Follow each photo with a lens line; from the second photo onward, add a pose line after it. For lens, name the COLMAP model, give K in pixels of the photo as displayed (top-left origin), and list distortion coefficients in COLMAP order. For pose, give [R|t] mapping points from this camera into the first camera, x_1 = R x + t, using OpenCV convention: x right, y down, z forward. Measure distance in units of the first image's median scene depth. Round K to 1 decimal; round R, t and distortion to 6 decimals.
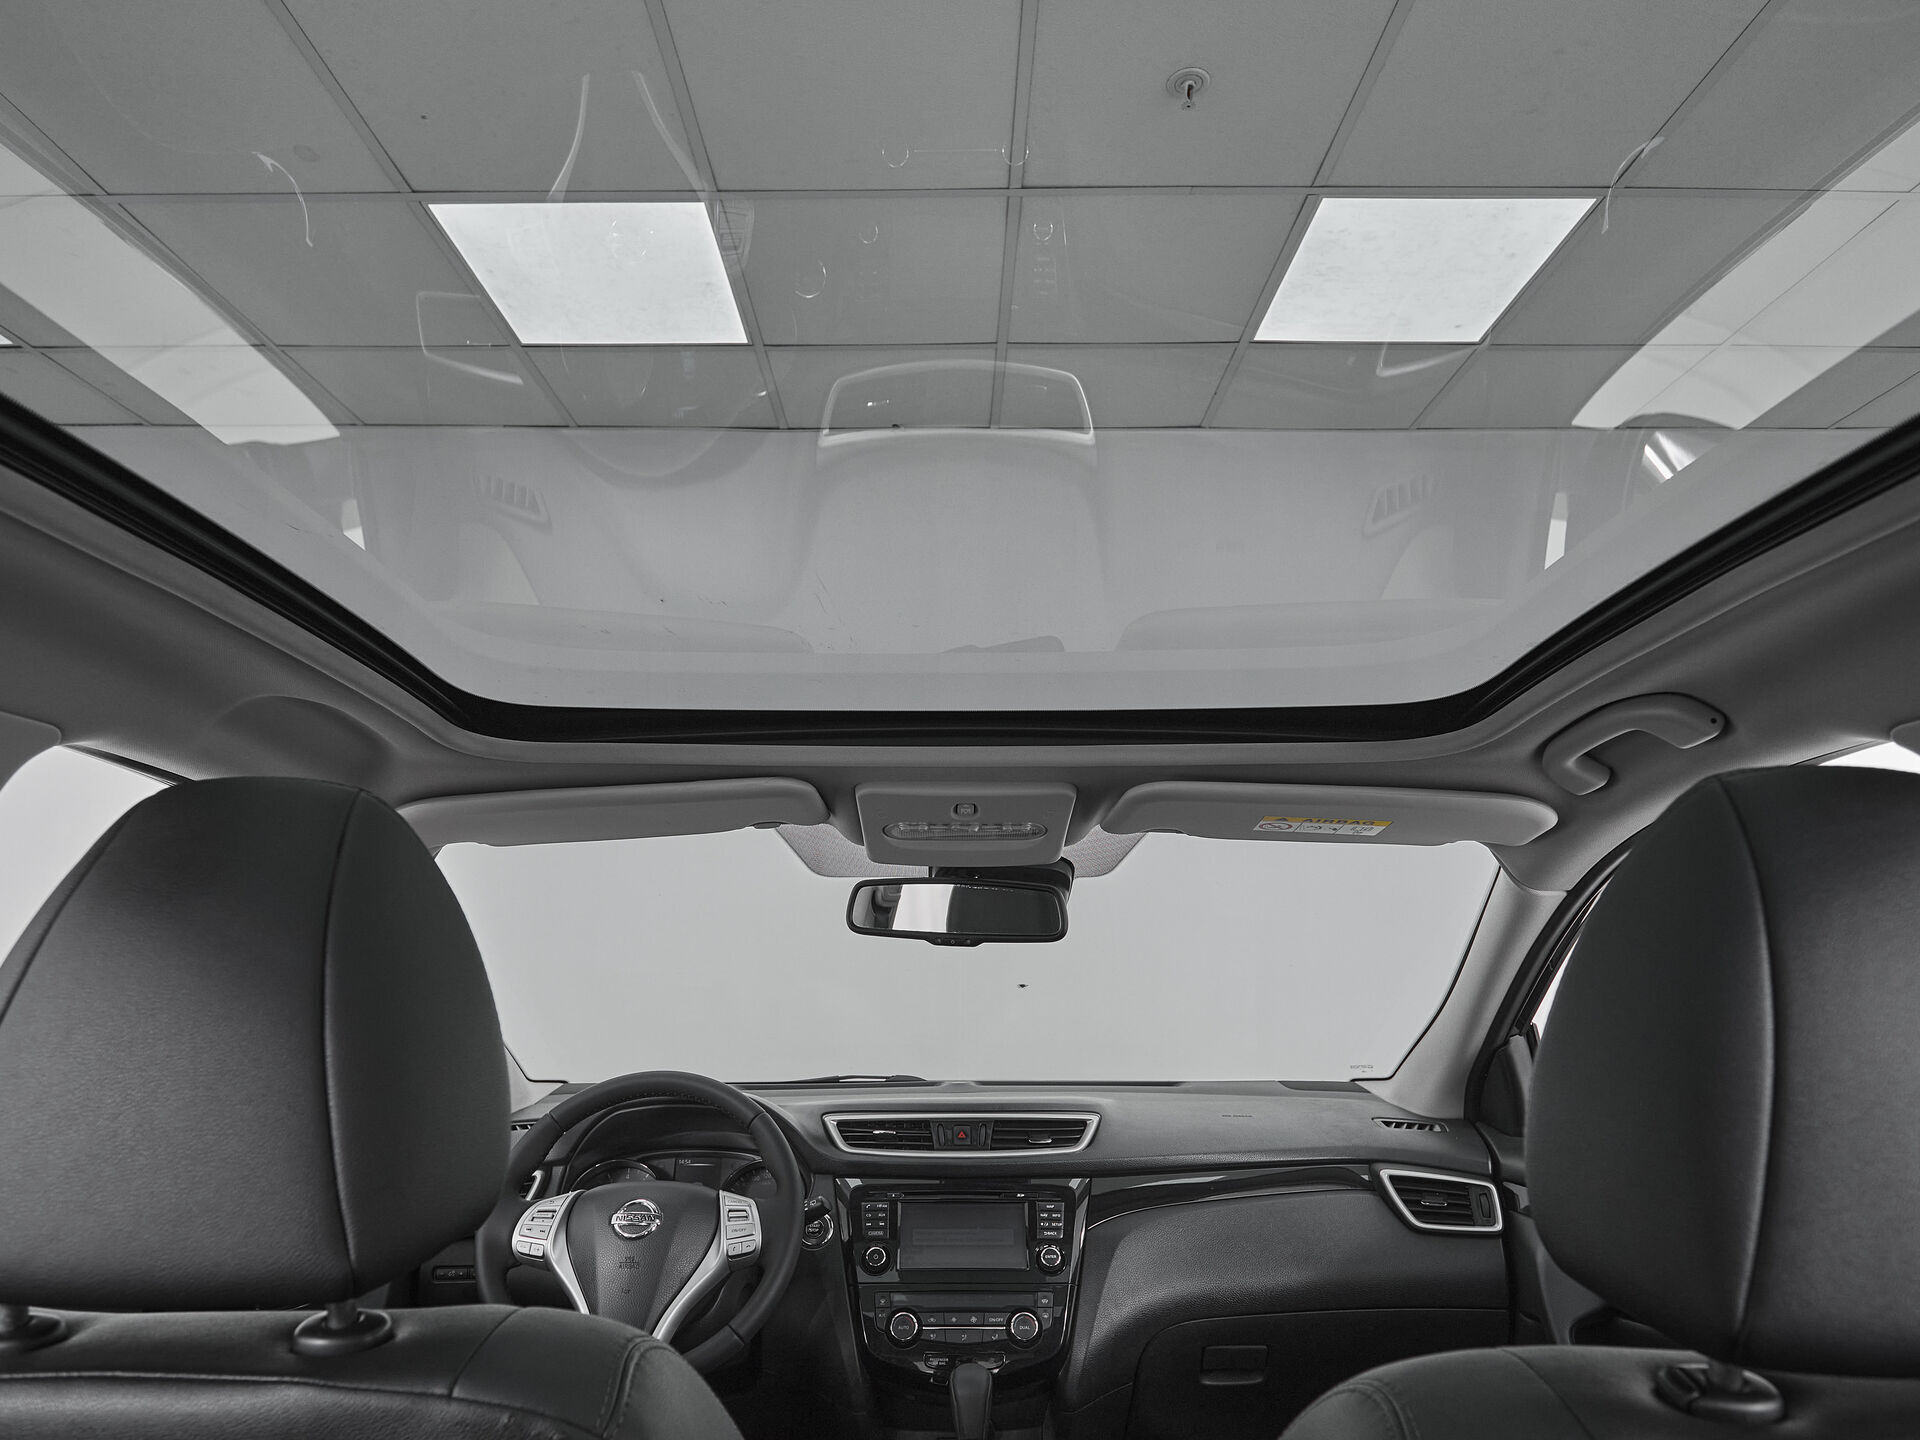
lens RADIAL K [[1279.4, 0, 948.1], [0, 1279.4, 824.0], [0, 0, 1]] dist [-0.007985, 0.003873]
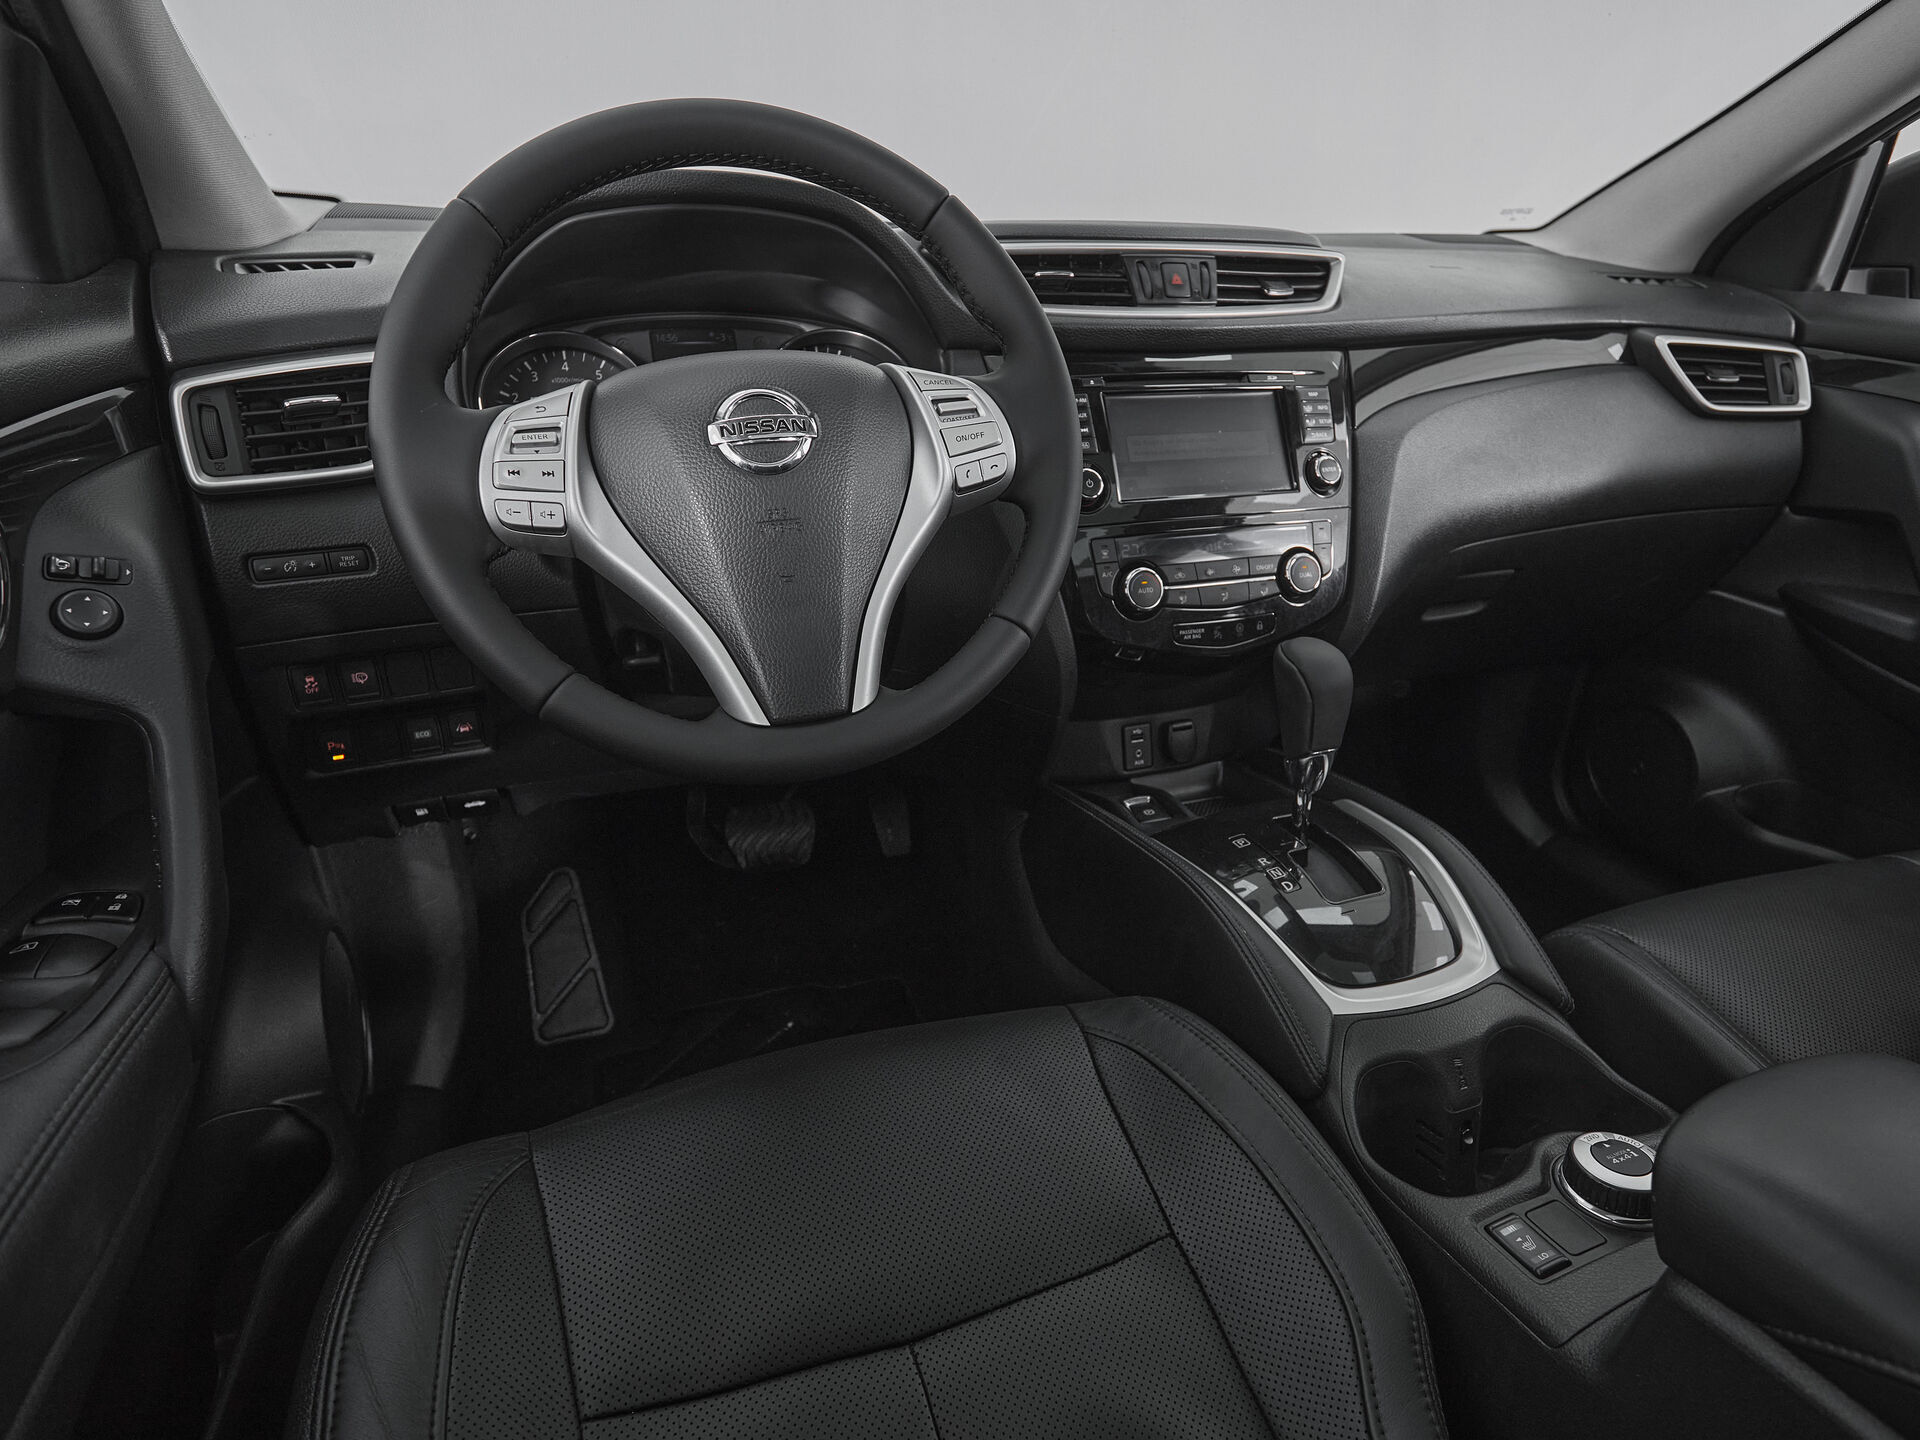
lens RADIAL K [[1056.0, 0, 993.7], [0, 1056.0, 737.1], [0, 0, 1]] dist [-0.000431, -0.003568]
pose [[0.934338, -0.133800, 0.330318, -0.275789], [-0.070319, 0.839416, 0.538920, 0.168616], [-0.349382, -0.526761, 0.774890, 0.552889]]
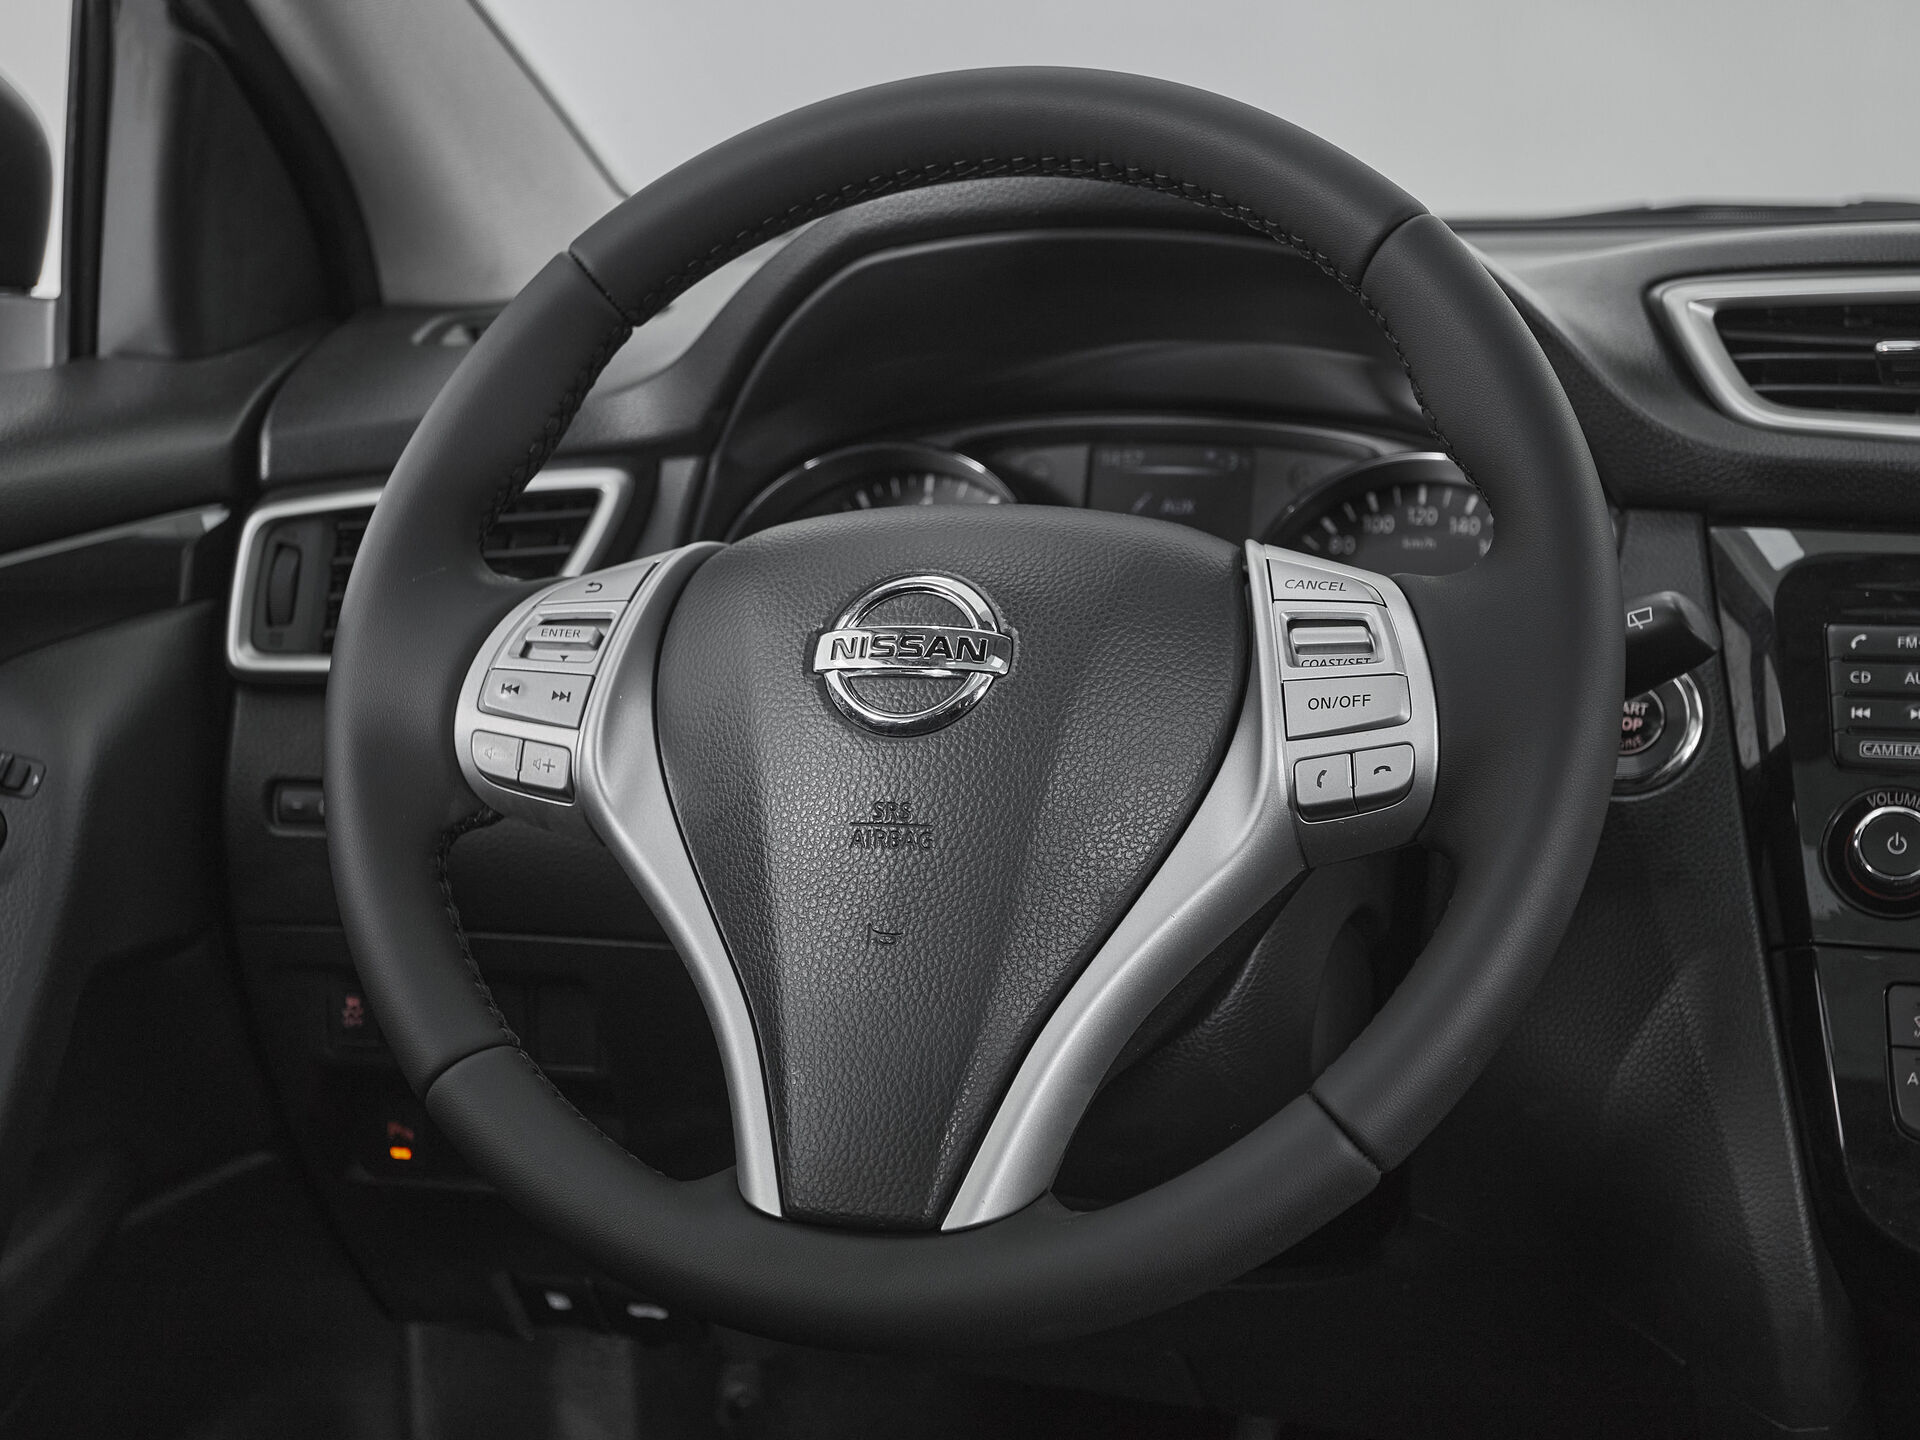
lens RADIAL K [[2741.8, 0, 877.9], [0, 2741.8, 672.8], [0, 0, 1]] dist [0.044170, 0.000000]
pose [[0.953626, 0.044494, -0.297686, -0.084959], [0.052734, 0.949018, 0.310778, 0.133020], [0.296338, -0.312065, 0.902663, 0.473890]]
